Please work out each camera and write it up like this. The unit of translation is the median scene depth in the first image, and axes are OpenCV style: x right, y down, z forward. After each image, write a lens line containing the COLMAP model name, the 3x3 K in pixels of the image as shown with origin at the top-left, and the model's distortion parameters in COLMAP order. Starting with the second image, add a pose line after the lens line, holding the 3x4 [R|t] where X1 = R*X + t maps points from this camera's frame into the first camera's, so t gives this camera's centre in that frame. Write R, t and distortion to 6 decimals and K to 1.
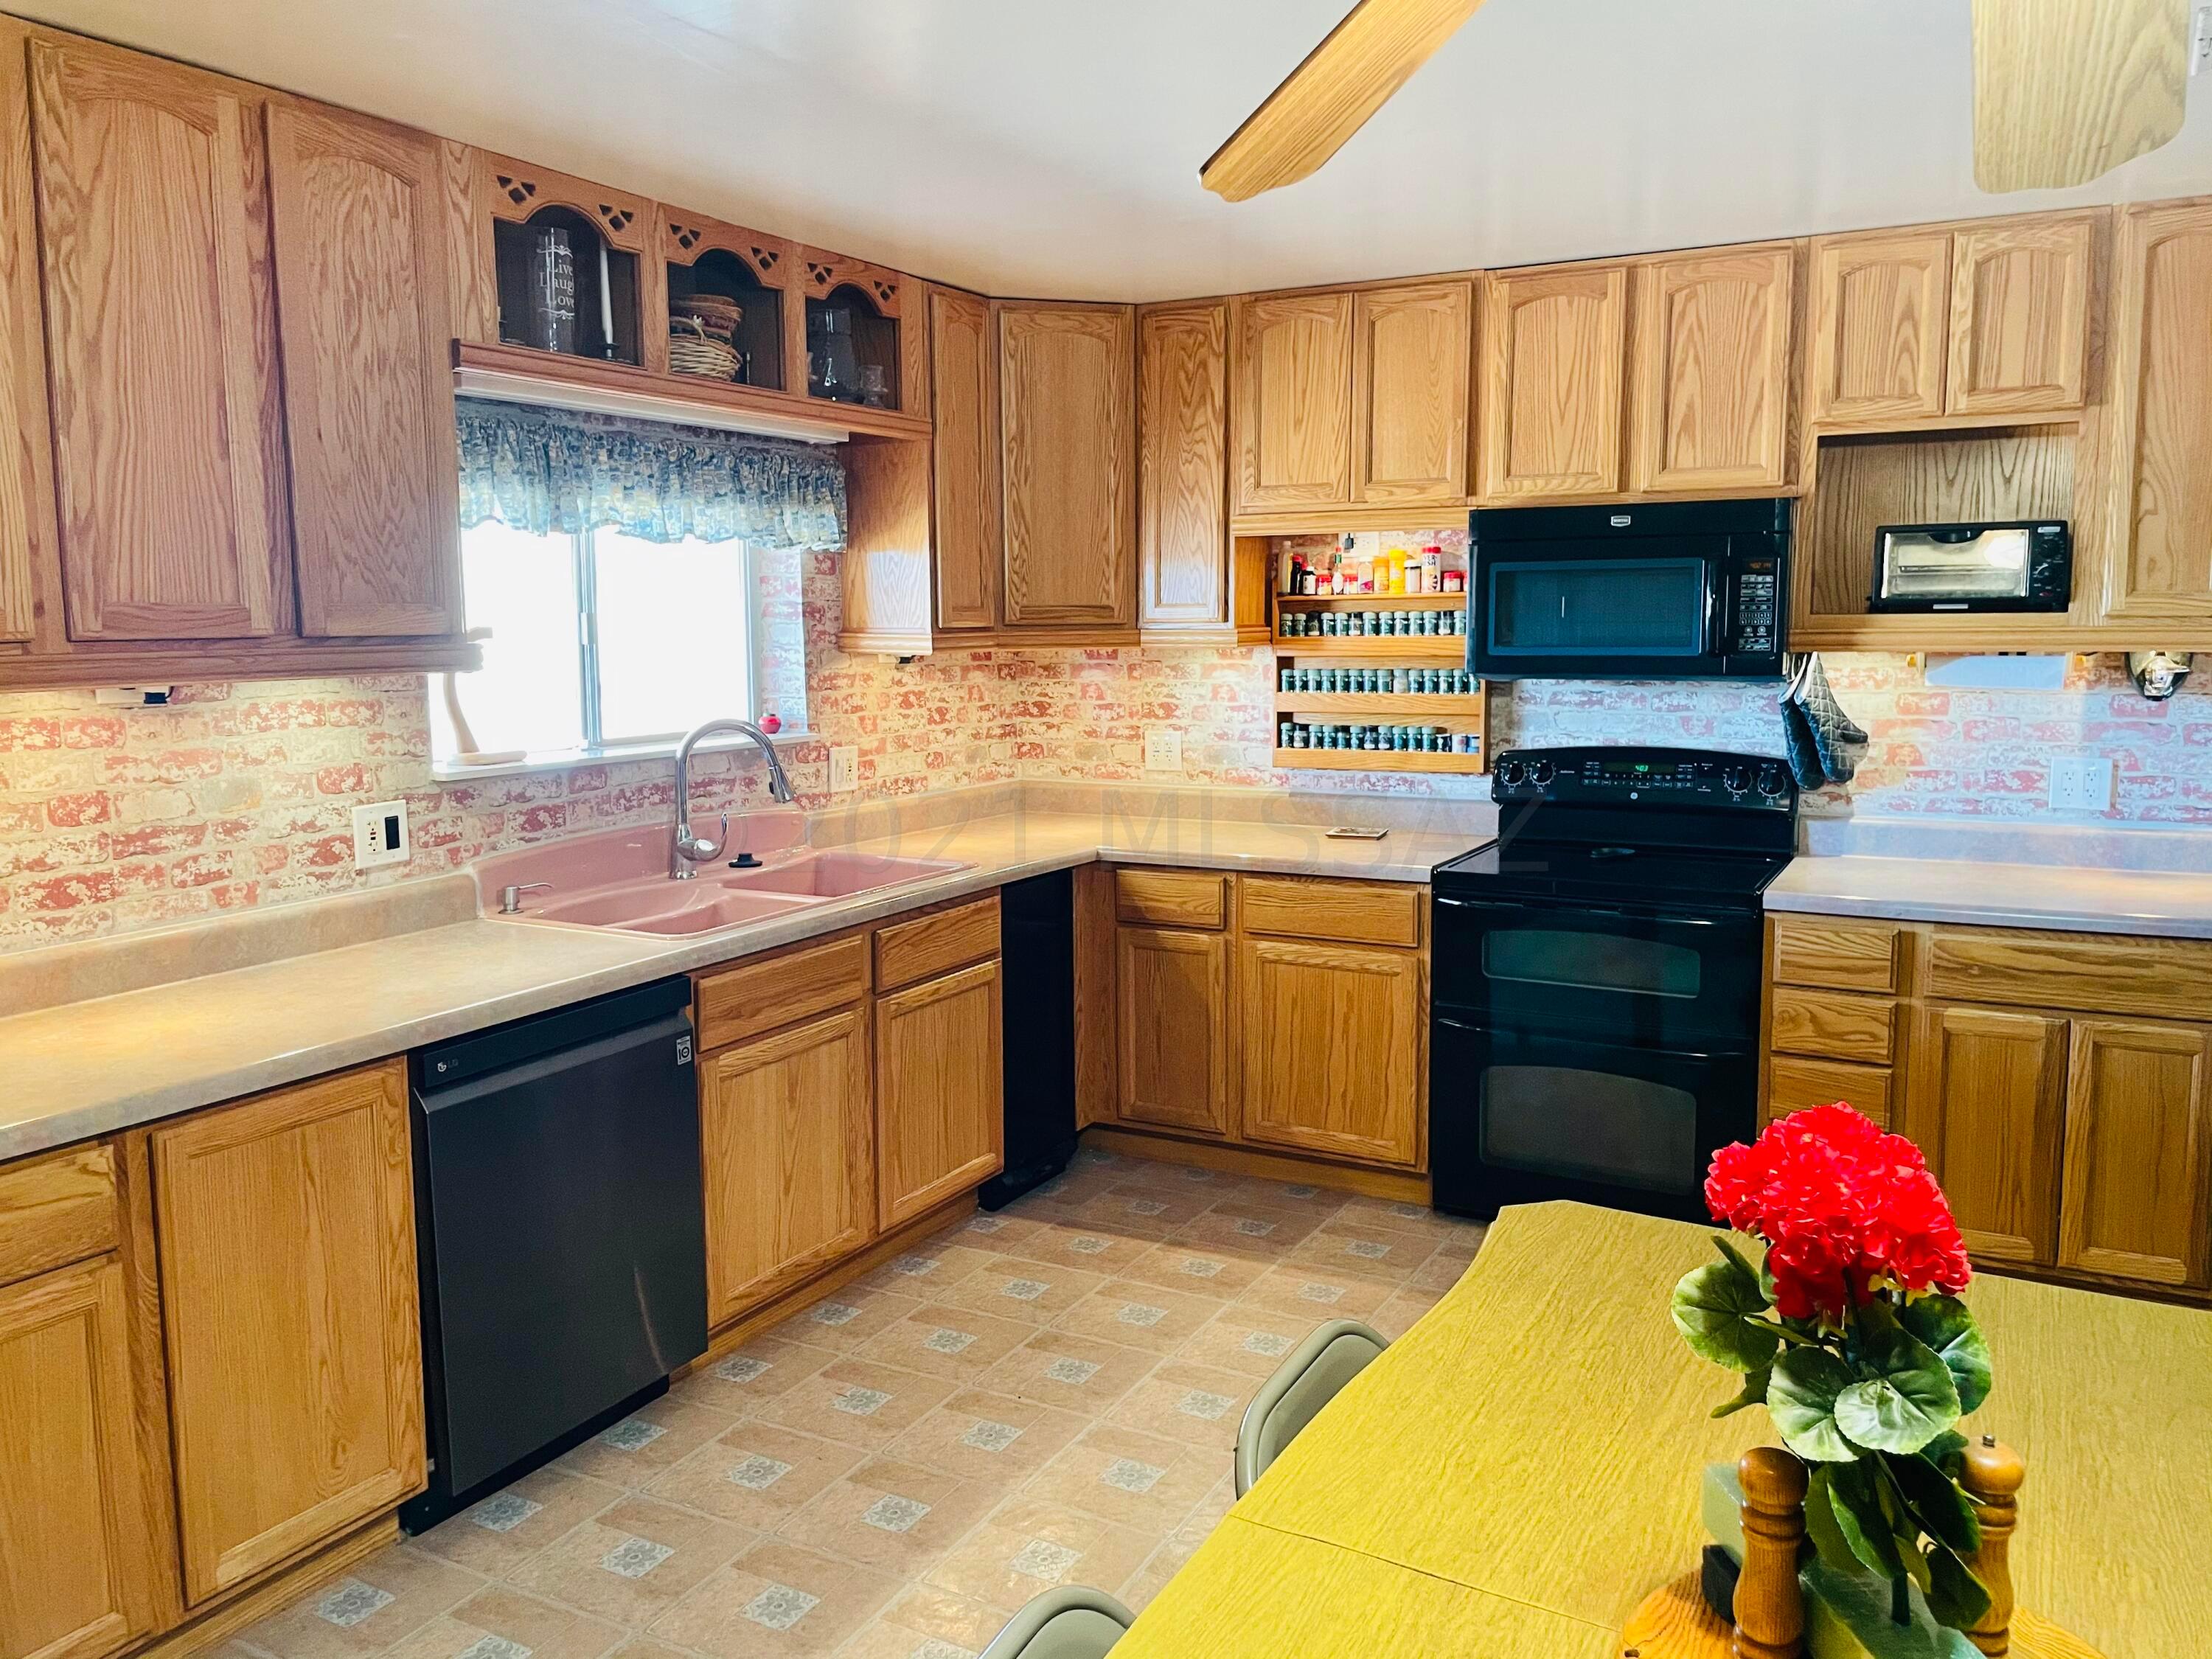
lens RADIAL K [[1663.4, 0, 1107.5], [0, 1663.4, 816.1], [0, 0, 1]] dist [0.088803, -0.134957]
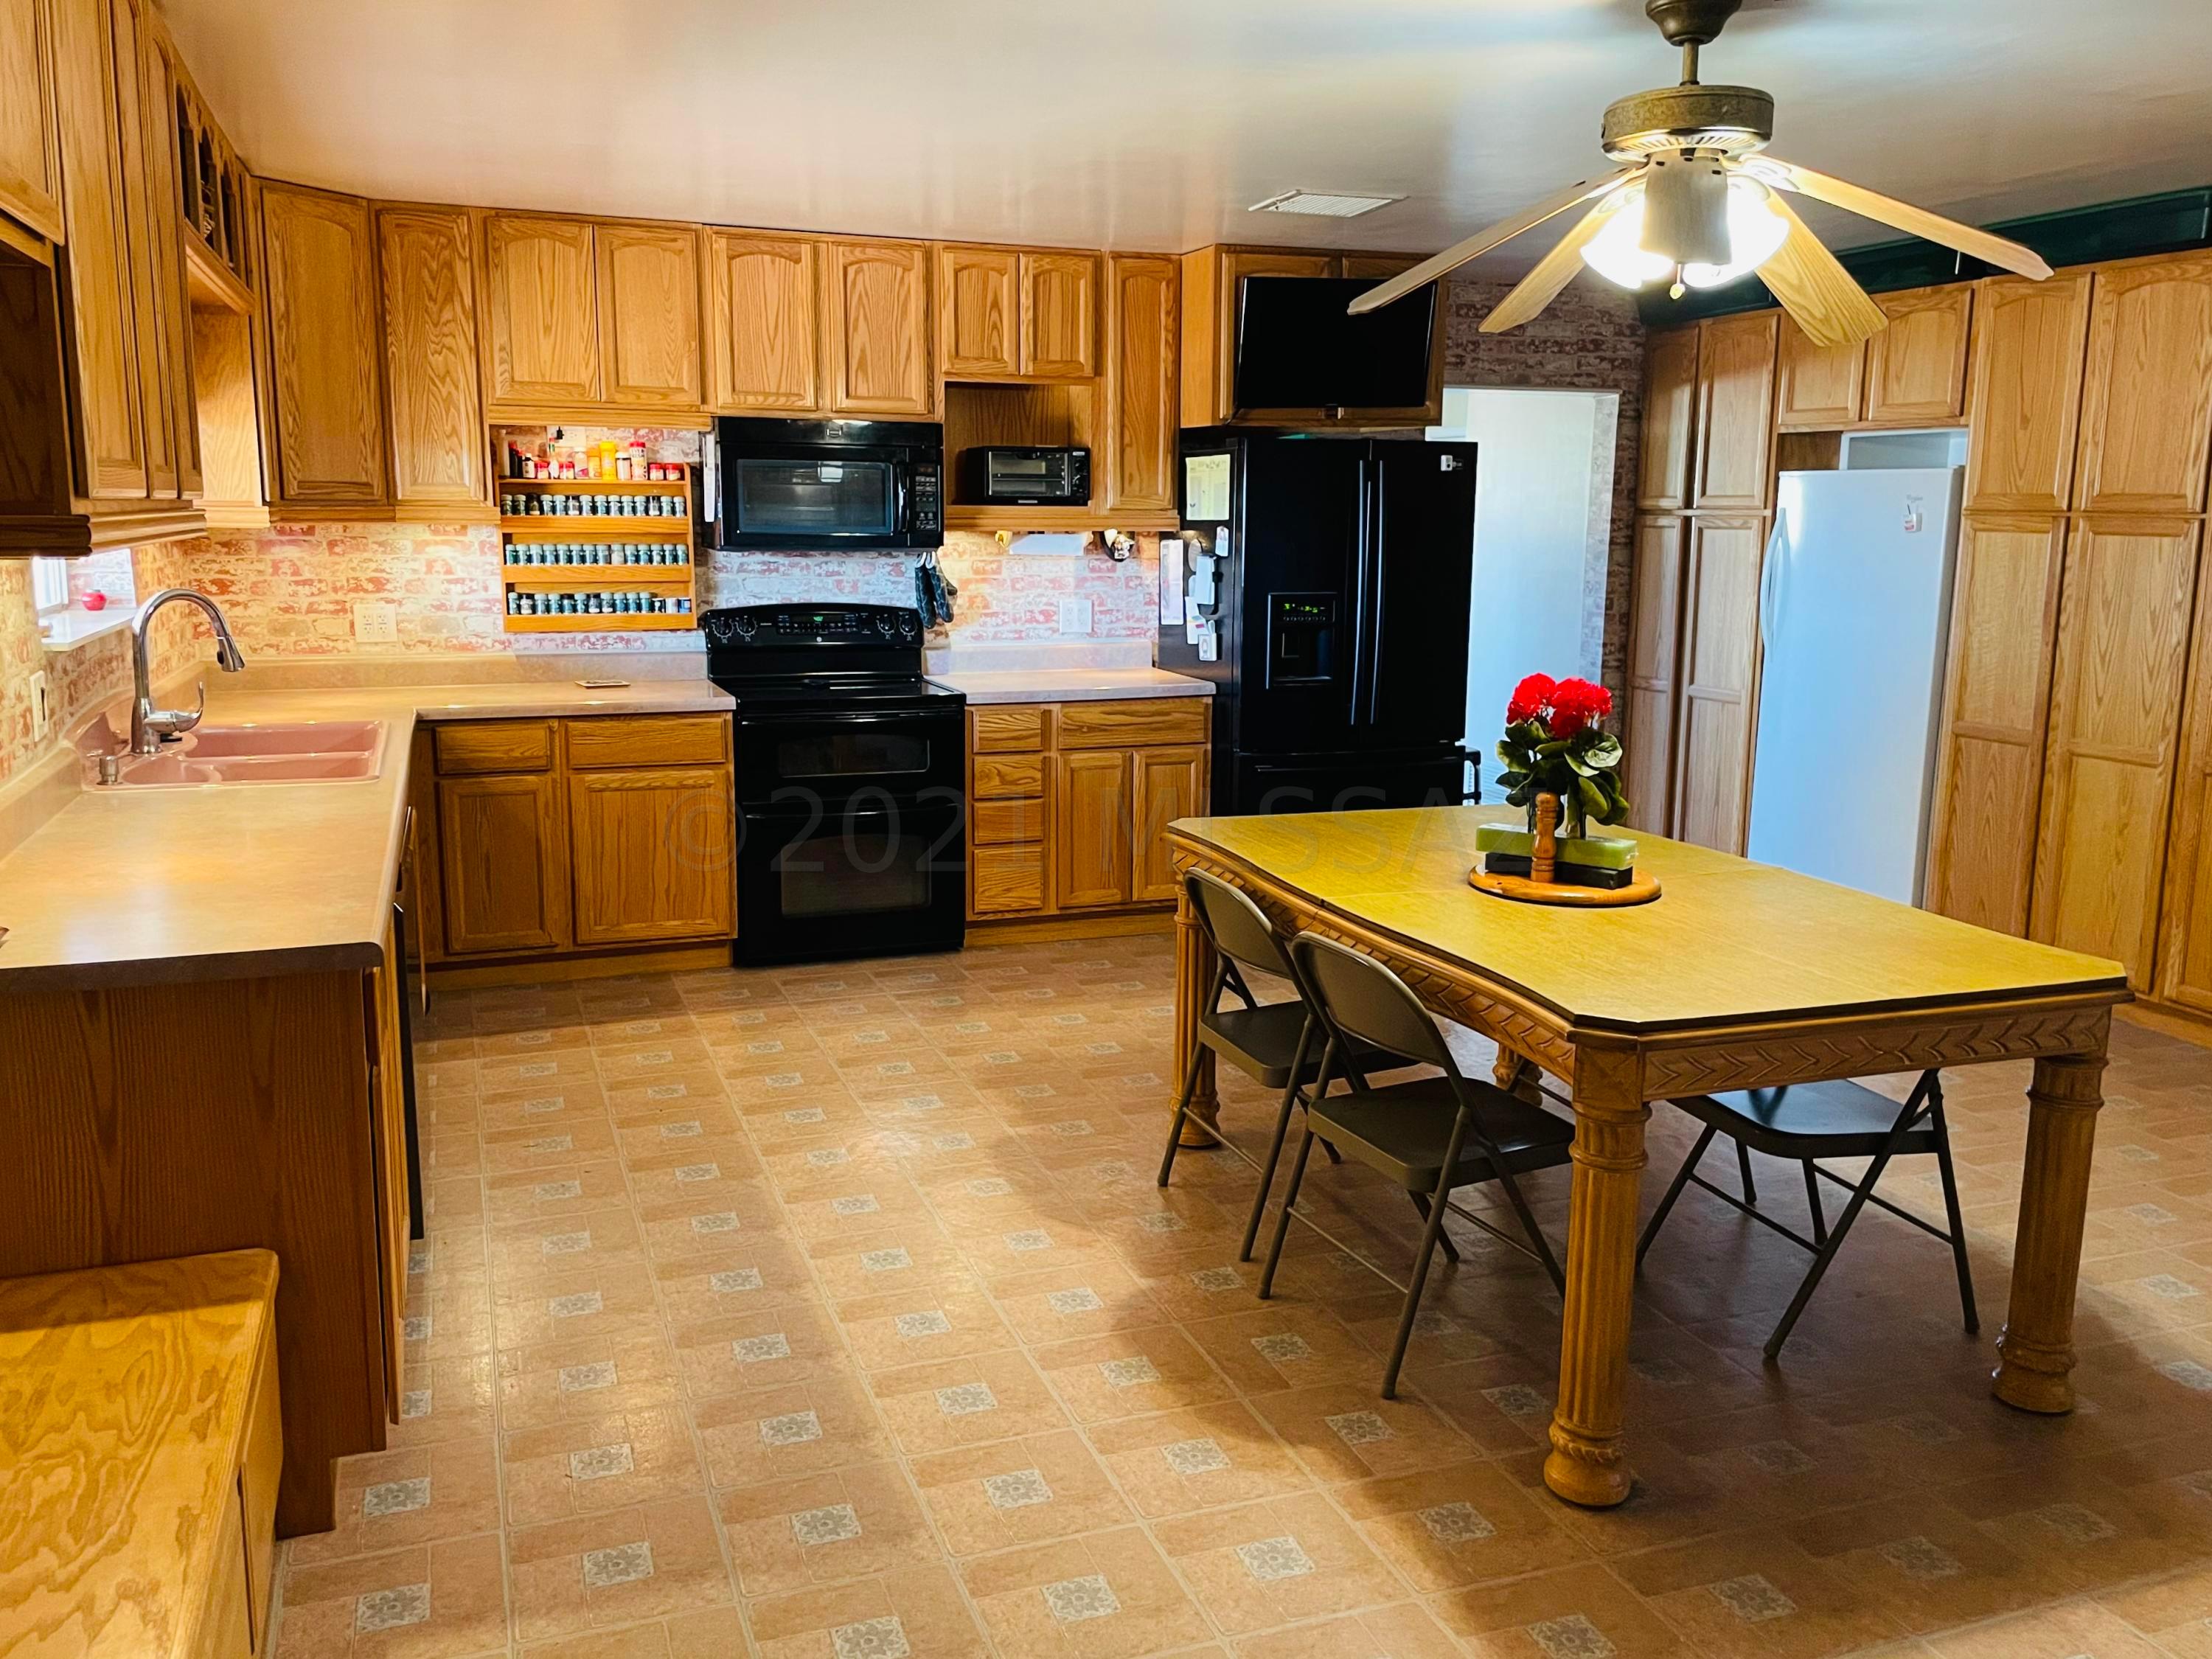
lens RADIAL K [[1802.8, 0, 1108.1], [0, 1802.8, 819.9], [0, 0, 1]] dist [0.111796, -0.171239]
pose [[0.657503, -0.116292, 0.744423, -0.642621], [0.079624, 0.993209, 0.084829, 0.027612], [-0.749233, 0.003498, 0.662297, -0.134999]]
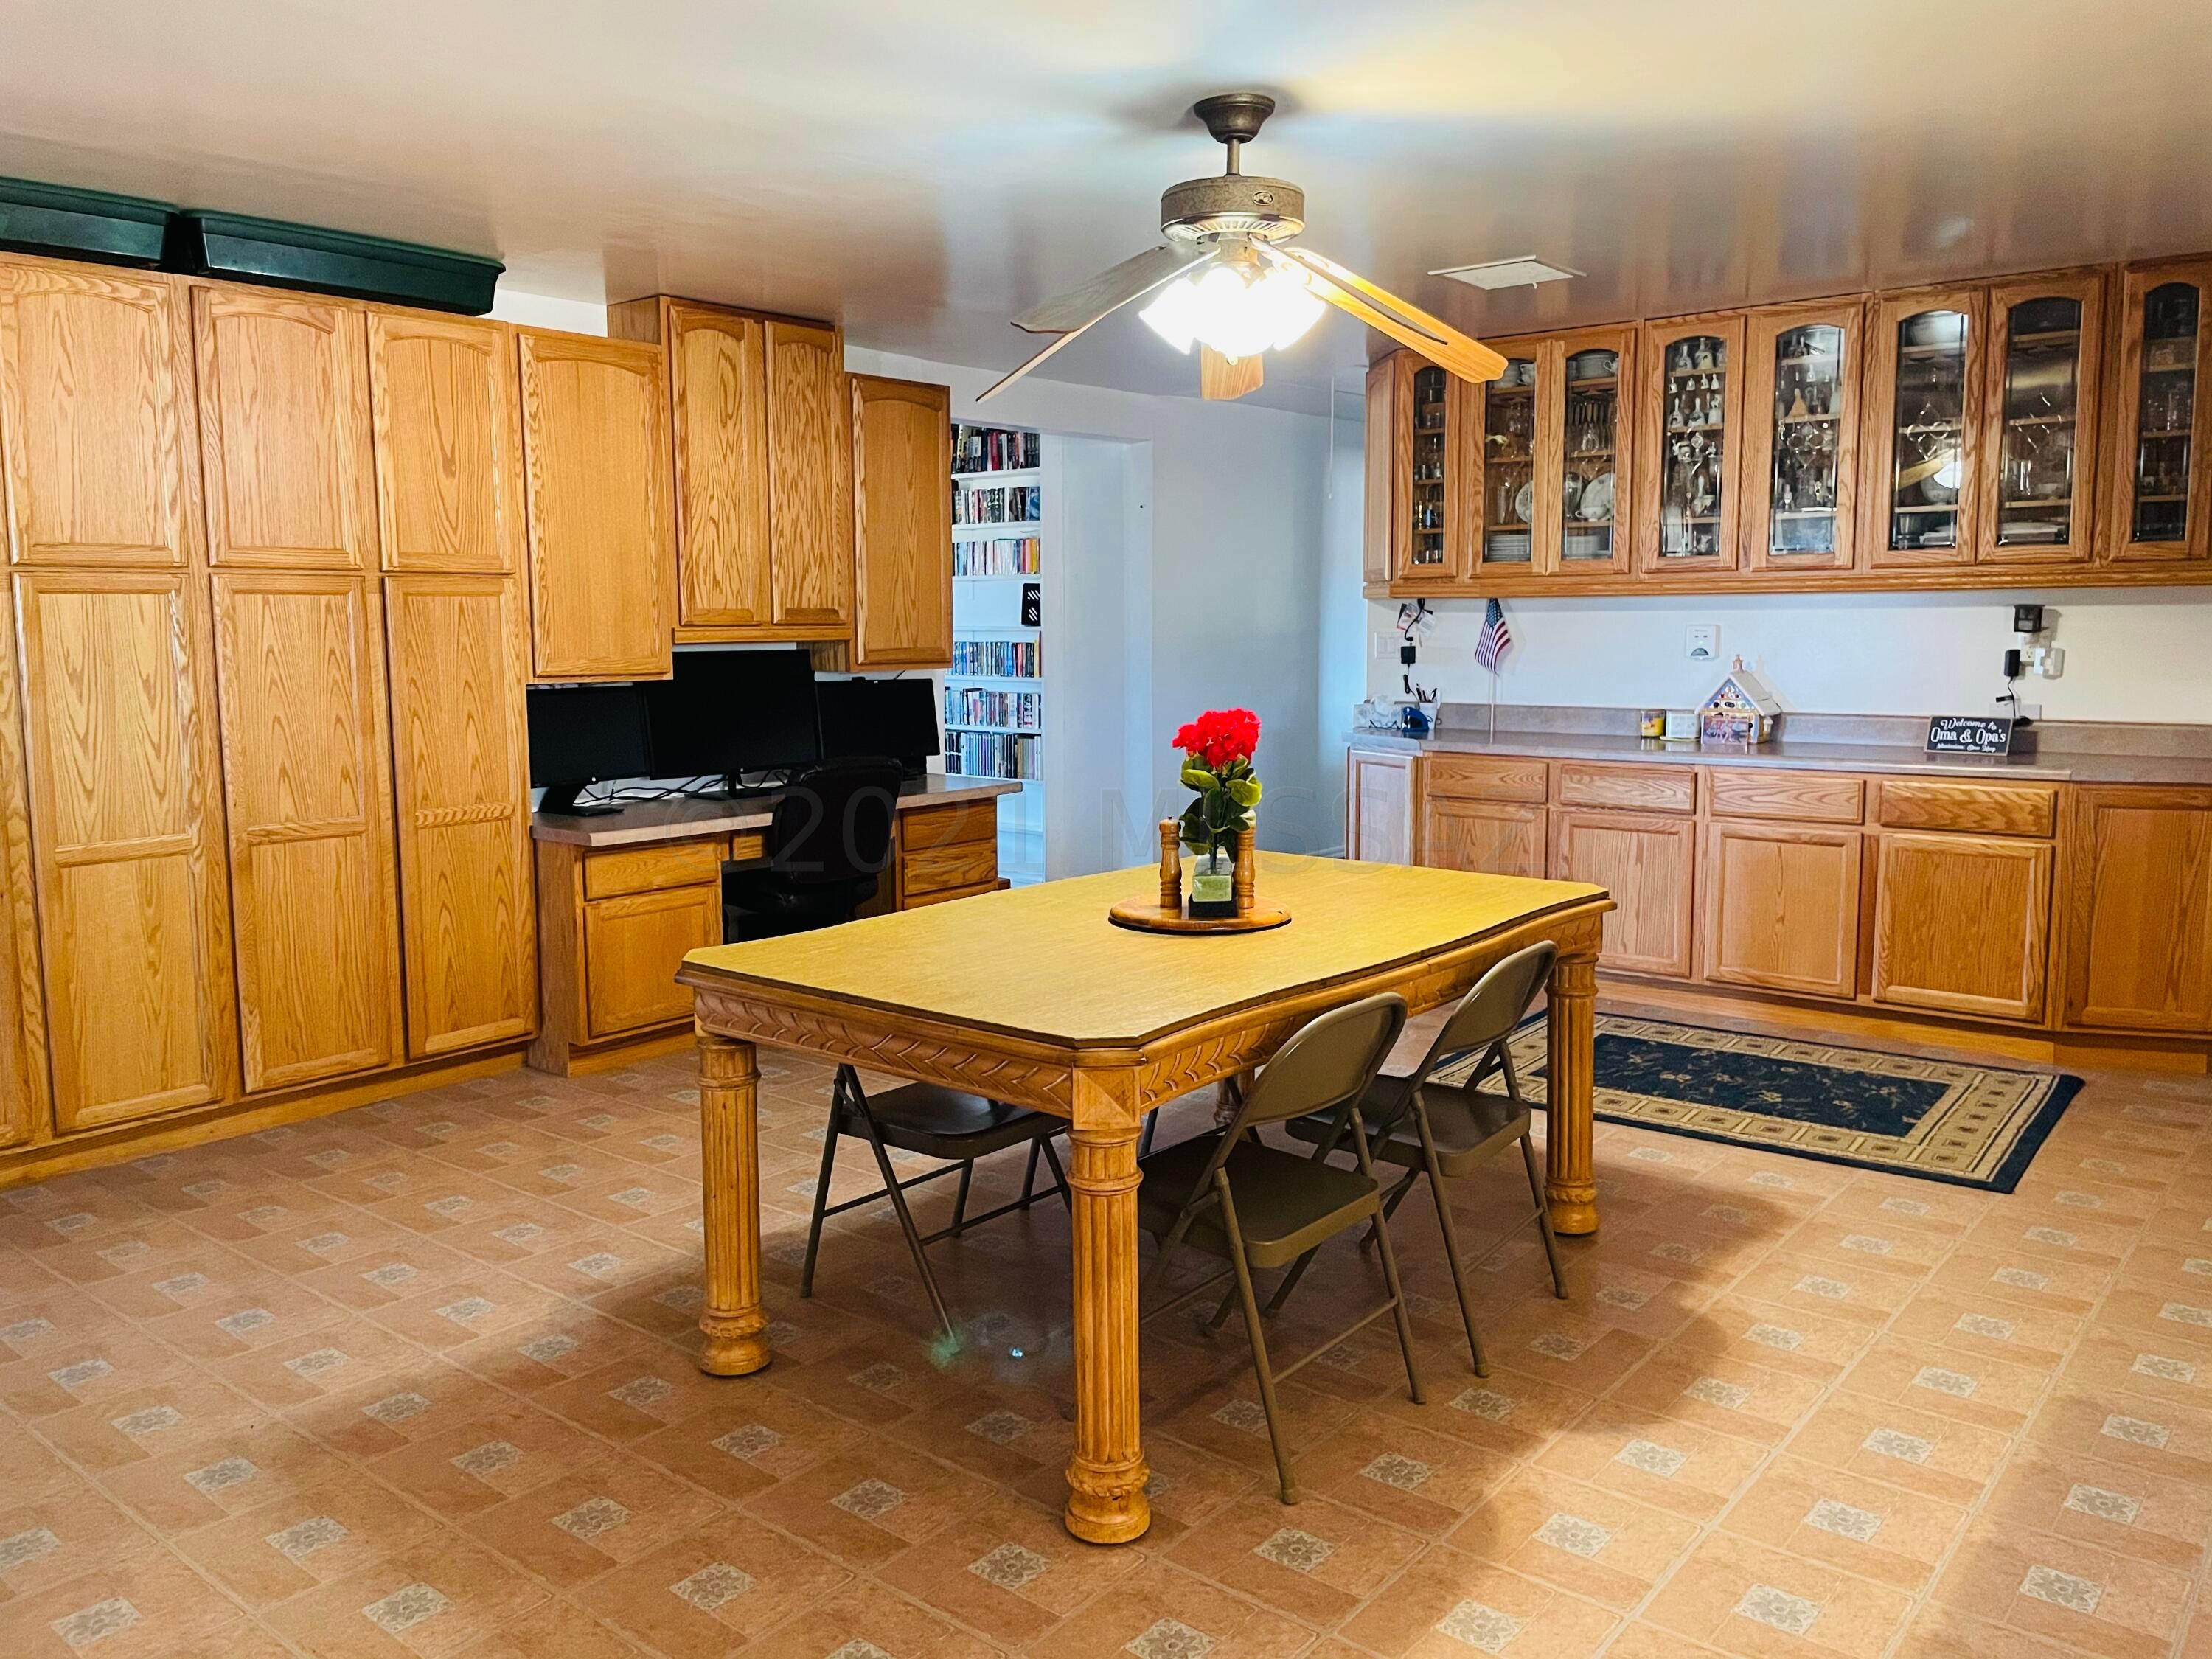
lens RADIAL K [[1663.4, 0, 1107.5], [0, 1663.4, 816.1], [0, 0, 1]] dist [0.088803, -0.134957]
pose [[-0.982369, -0.006800, 0.186828, 0.024627], [0.039003, 0.969894, 0.240384, -0.090013], [-0.182838, 0.243432, -0.952529, 1.022488]]
